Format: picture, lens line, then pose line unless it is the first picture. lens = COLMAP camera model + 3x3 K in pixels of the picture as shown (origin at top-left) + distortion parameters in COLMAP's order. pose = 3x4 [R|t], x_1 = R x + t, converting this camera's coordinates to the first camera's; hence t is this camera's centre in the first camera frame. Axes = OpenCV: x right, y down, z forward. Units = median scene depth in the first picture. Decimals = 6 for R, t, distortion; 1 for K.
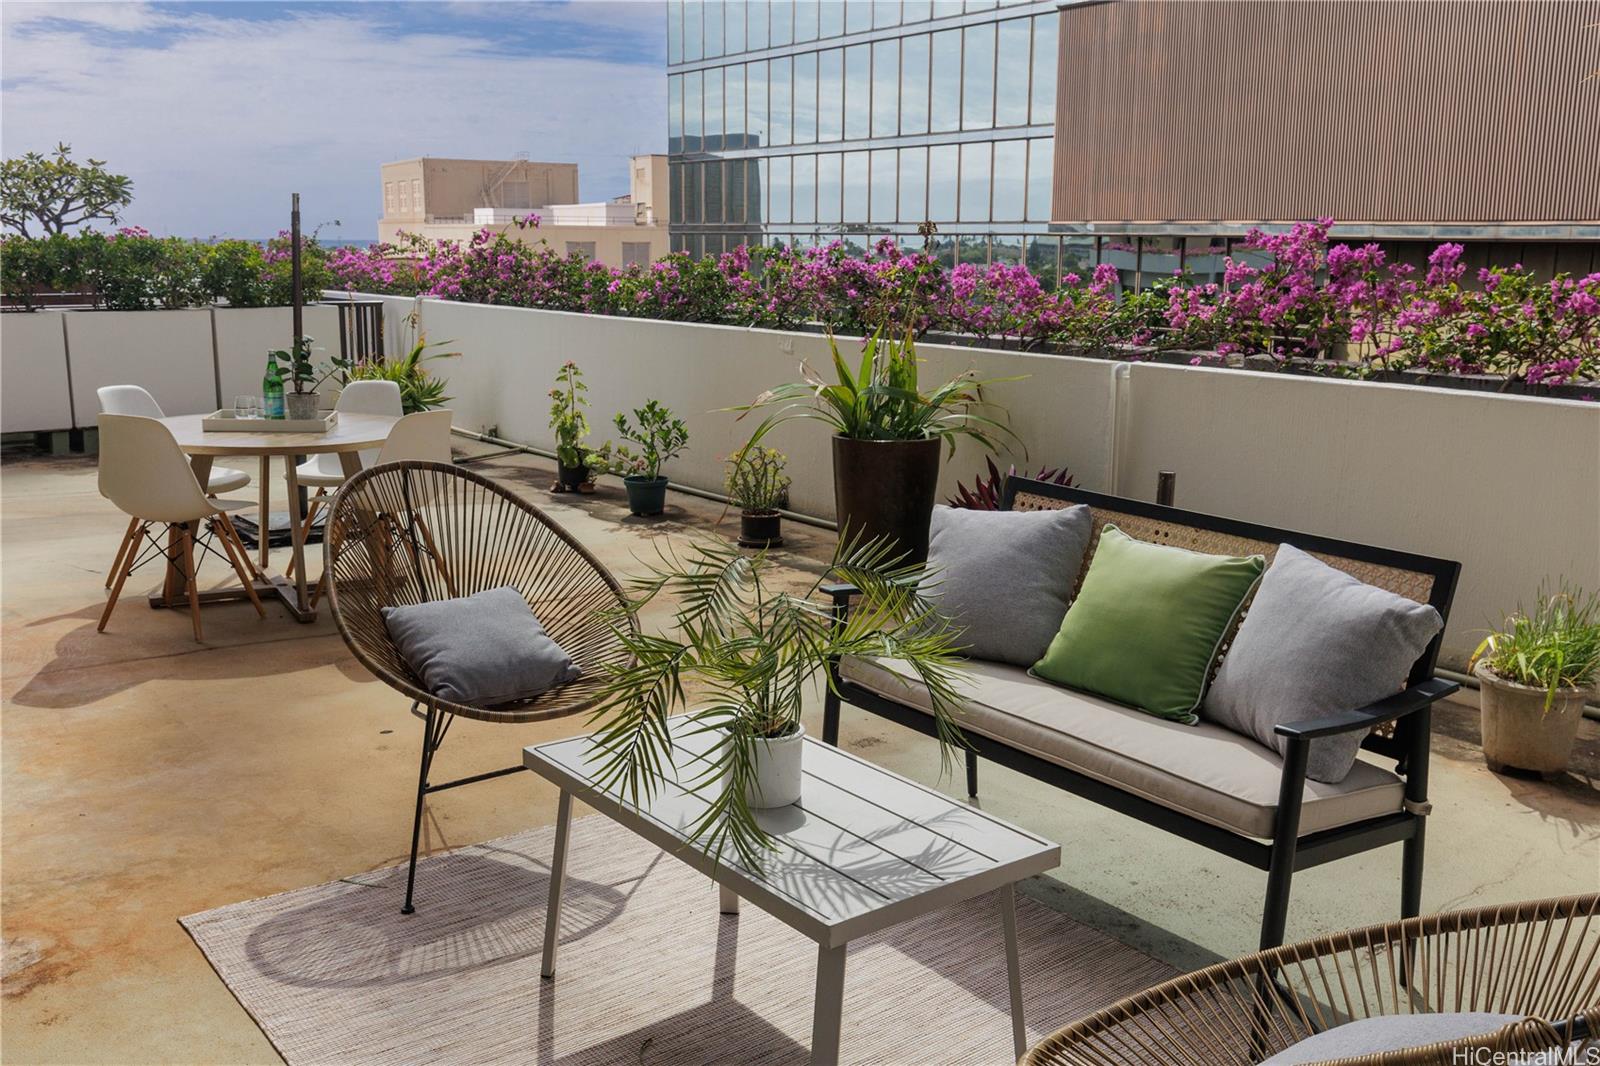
lens RADIAL K [[1463.9, 0, 800.0], [0, 1463.9, 533.0], [0, 0, 1]] dist [0.006773, 0.003438]
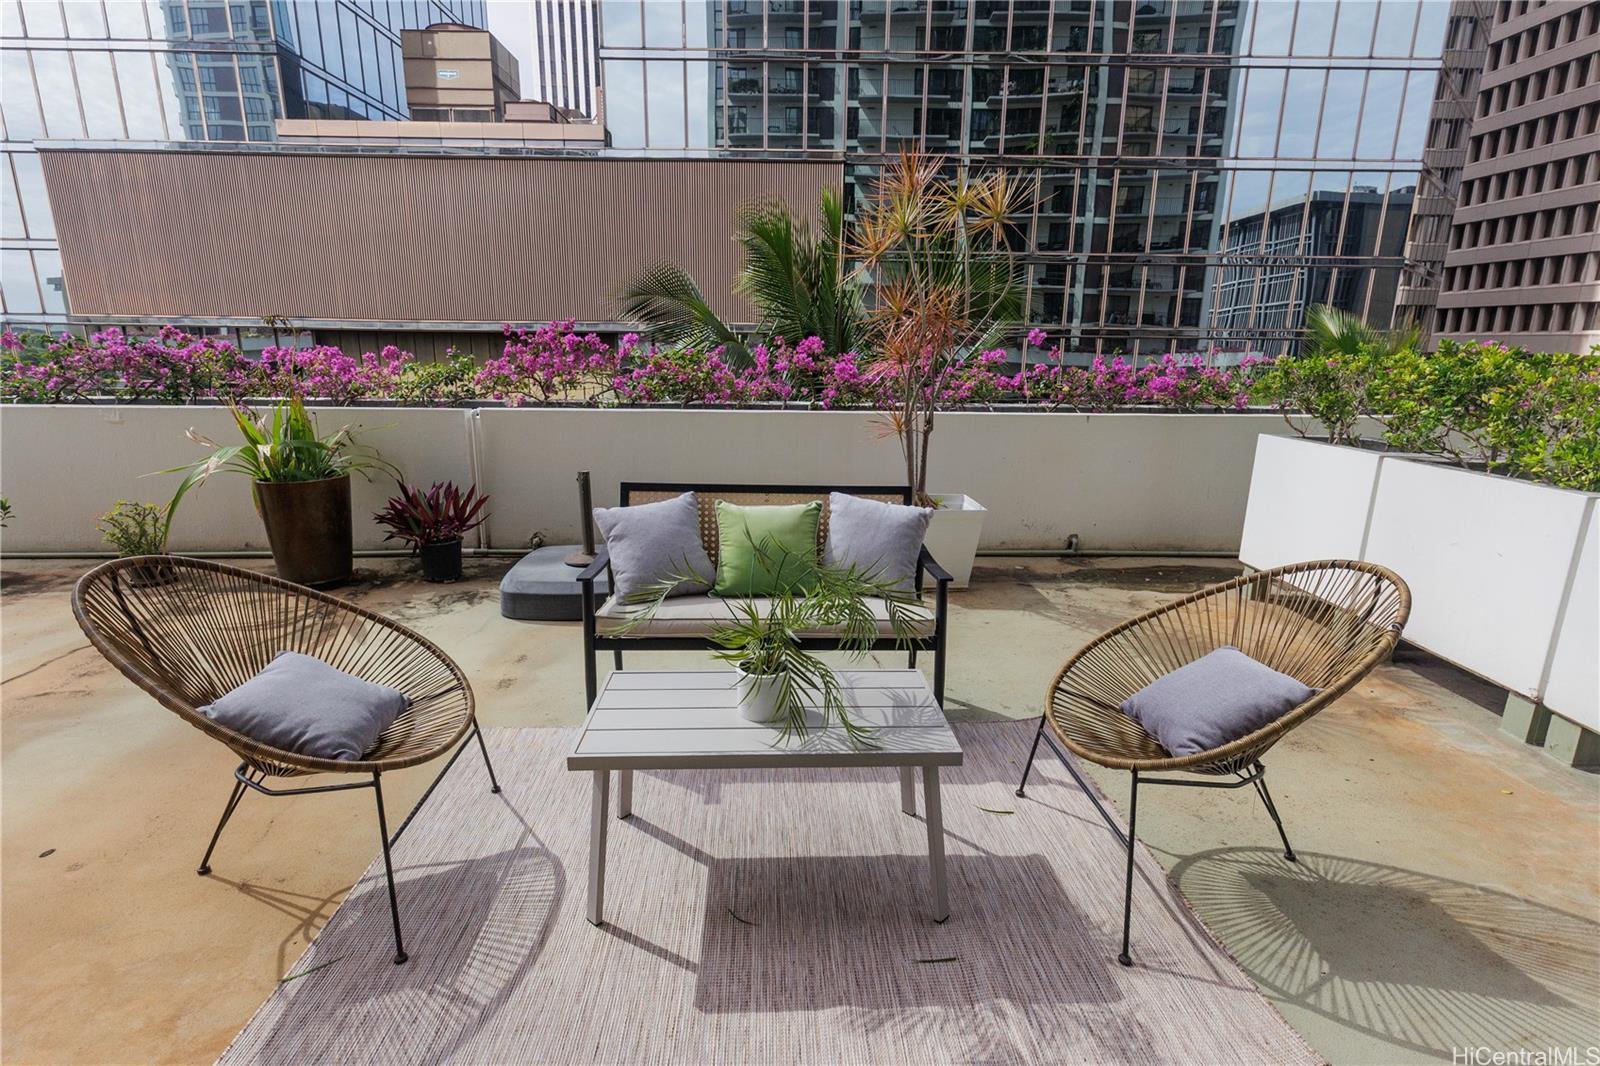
lens RADIAL K [[780.3, 0, 800.0], [0, 780.3, 533.0], [0, 0, 1]] dist [-0.002415, -0.000031]
pose [[0.569574, -0.200063, 0.797220, -0.277935], [0.154190, 0.978713, 0.135448, -0.045953], [-0.807348, 0.045776, 0.588297, 0.232478]]
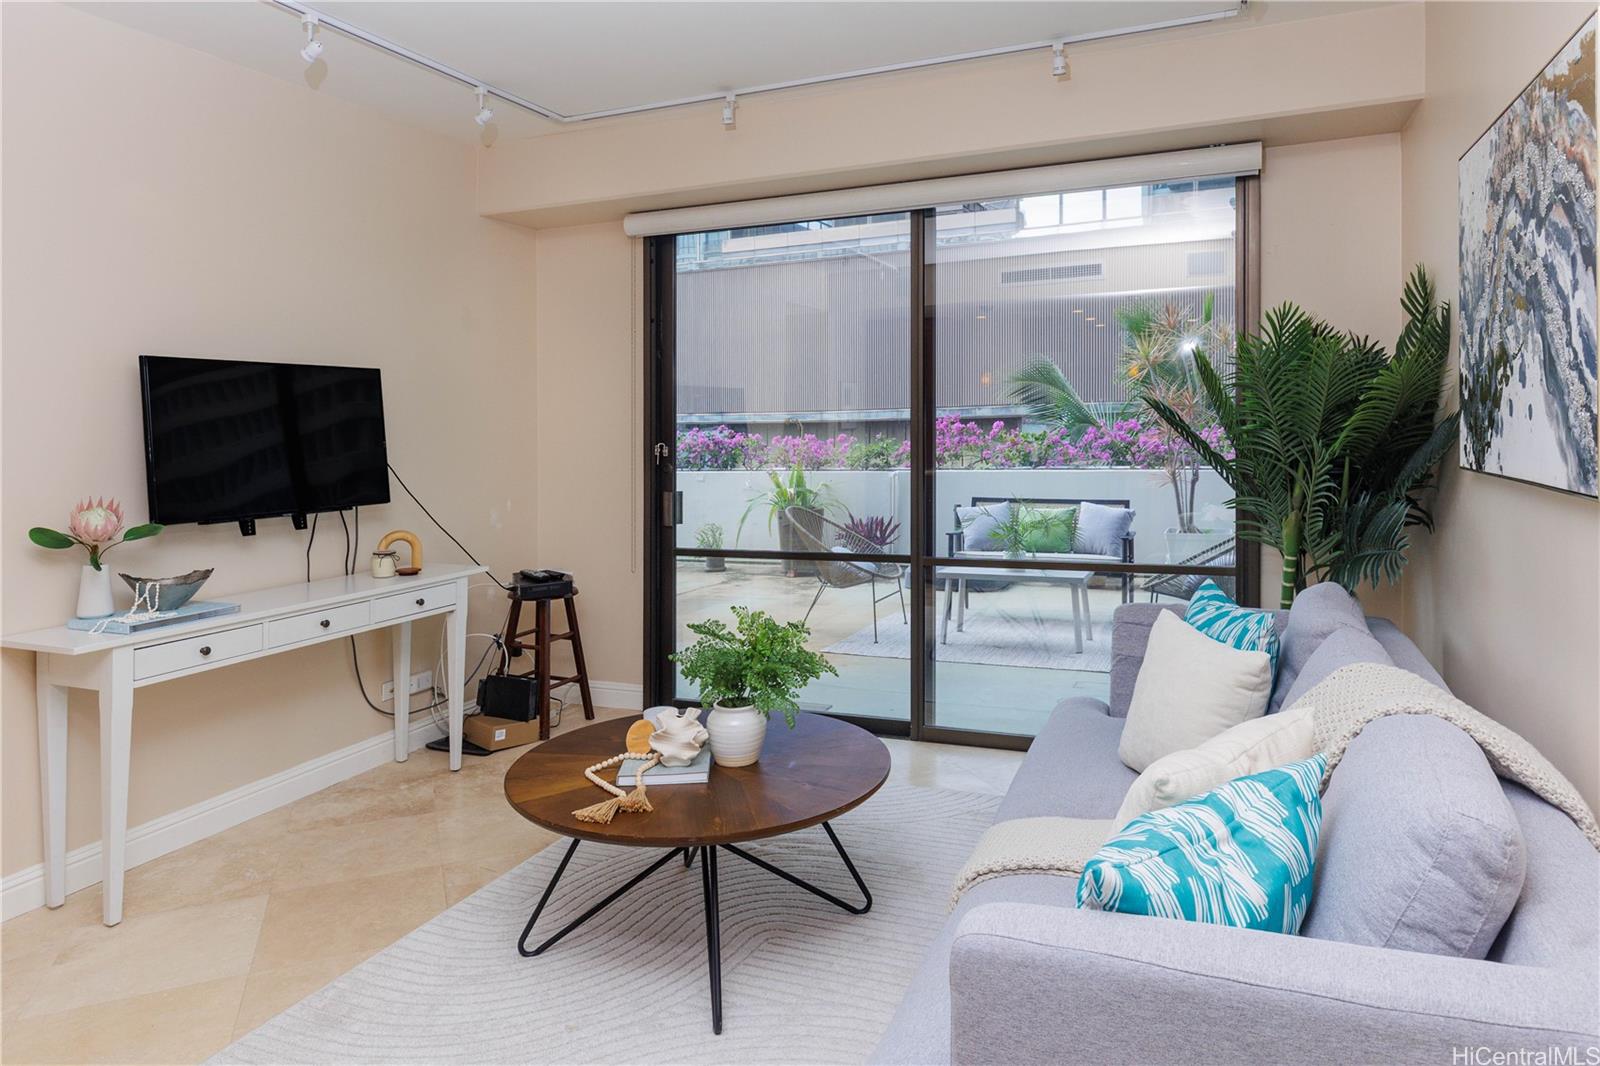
lens RADIAL K [[995.4, 0, 800.0], [0, 995.4, 533.0], [0, 0, 1]] dist [0.002093, -0.000003]
pose [[0.872321, -0.079995, 0.482345, -0.801717], [0.123743, 0.990528, -0.059513, 0.081287], [-0.473016, 0.111601, 0.873957, -0.458593]]
